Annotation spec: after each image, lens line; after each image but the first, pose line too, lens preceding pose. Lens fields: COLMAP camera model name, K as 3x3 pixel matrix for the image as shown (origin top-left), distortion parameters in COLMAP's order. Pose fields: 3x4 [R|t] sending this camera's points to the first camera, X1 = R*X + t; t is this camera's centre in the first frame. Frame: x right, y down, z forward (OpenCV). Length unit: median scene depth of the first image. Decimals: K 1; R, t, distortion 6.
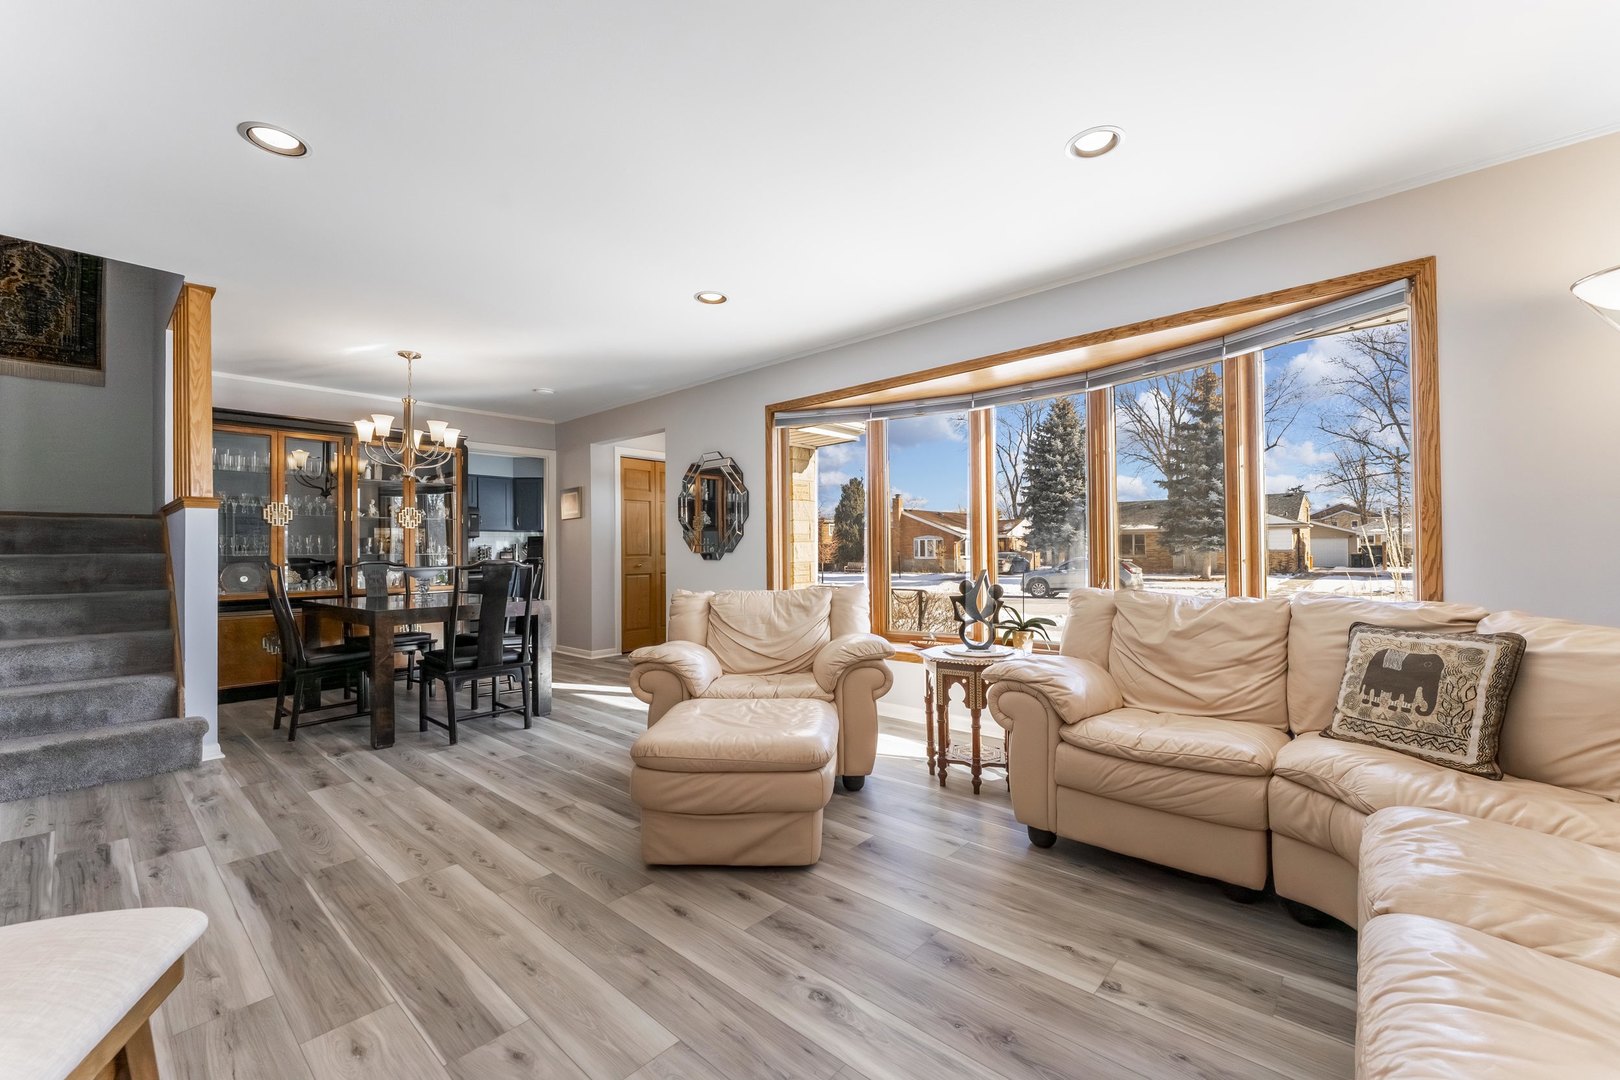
lens RADIAL K [[659.7, 0, 816.2], [0, 659.7, 544.0], [0, 0, 1]] dist [-0.001730, -0.000618]
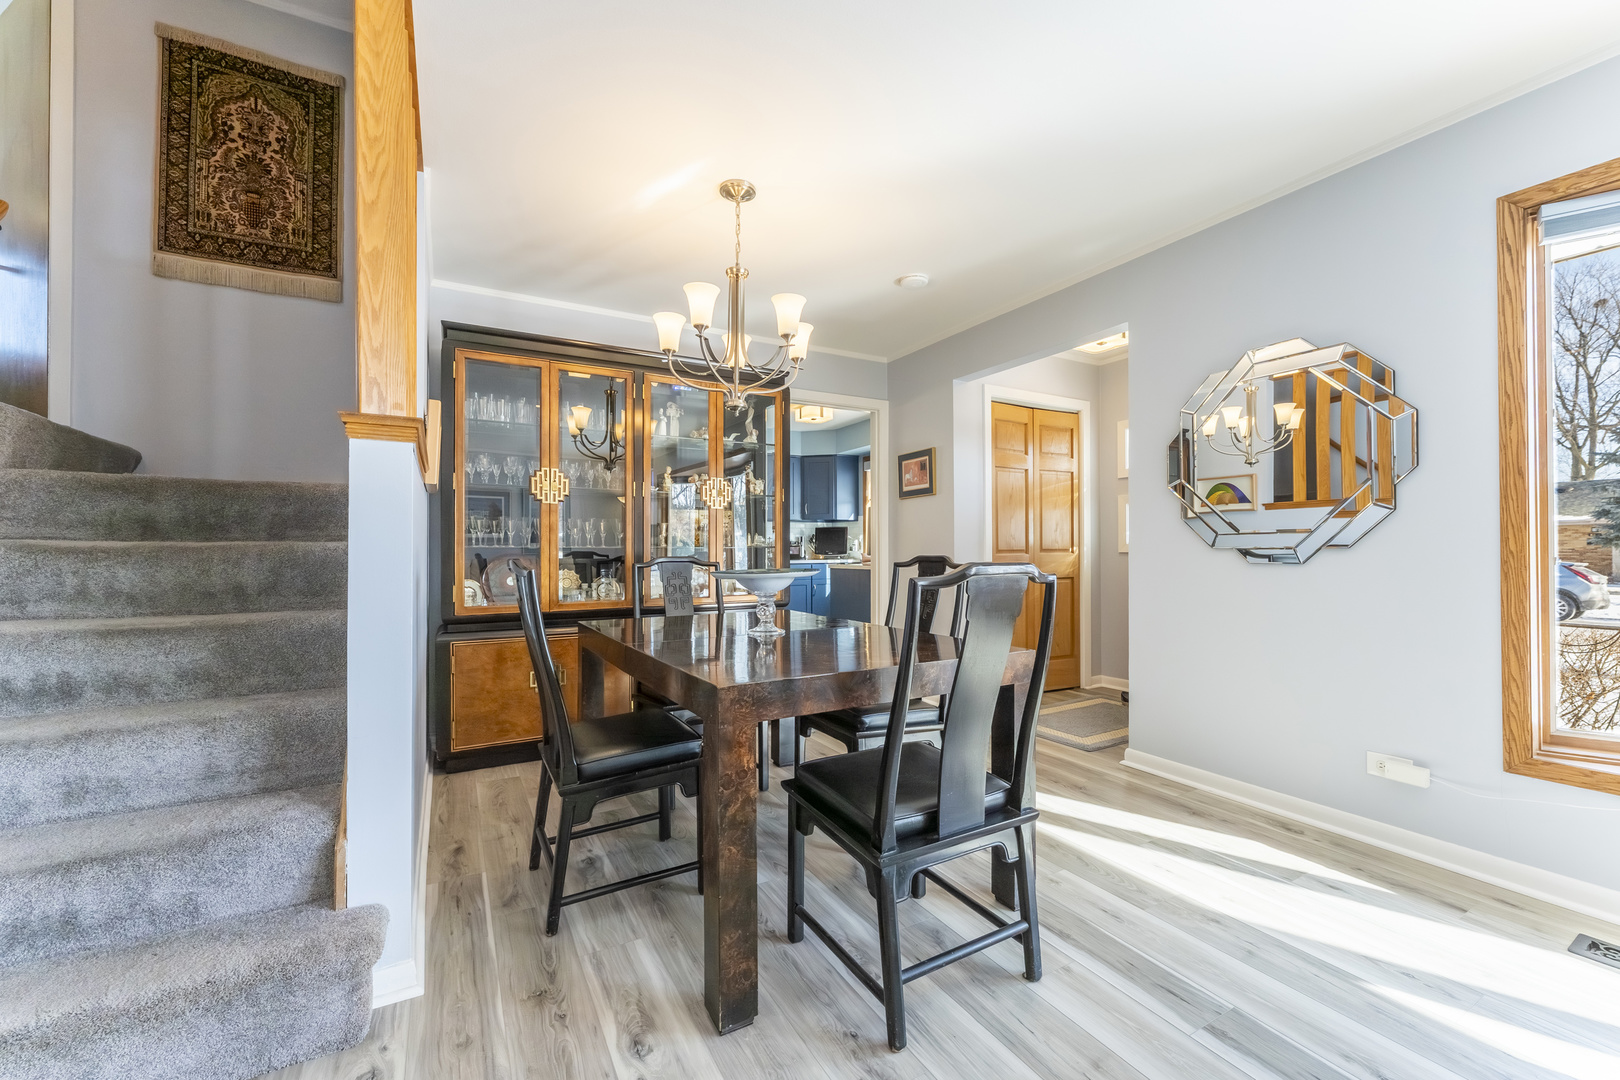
lens RADIAL K [[646.7, 0, 811.0], [0, 646.7, 545.4], [0, 0, 1]] dist [-0.000240, -0.000370]
pose [[0.943905, 0.005771, -0.330166, -0.392779], [-0.003369, 0.999964, 0.007846, 0.010010], [0.330199, -0.006294, 0.943890, 0.524236]]
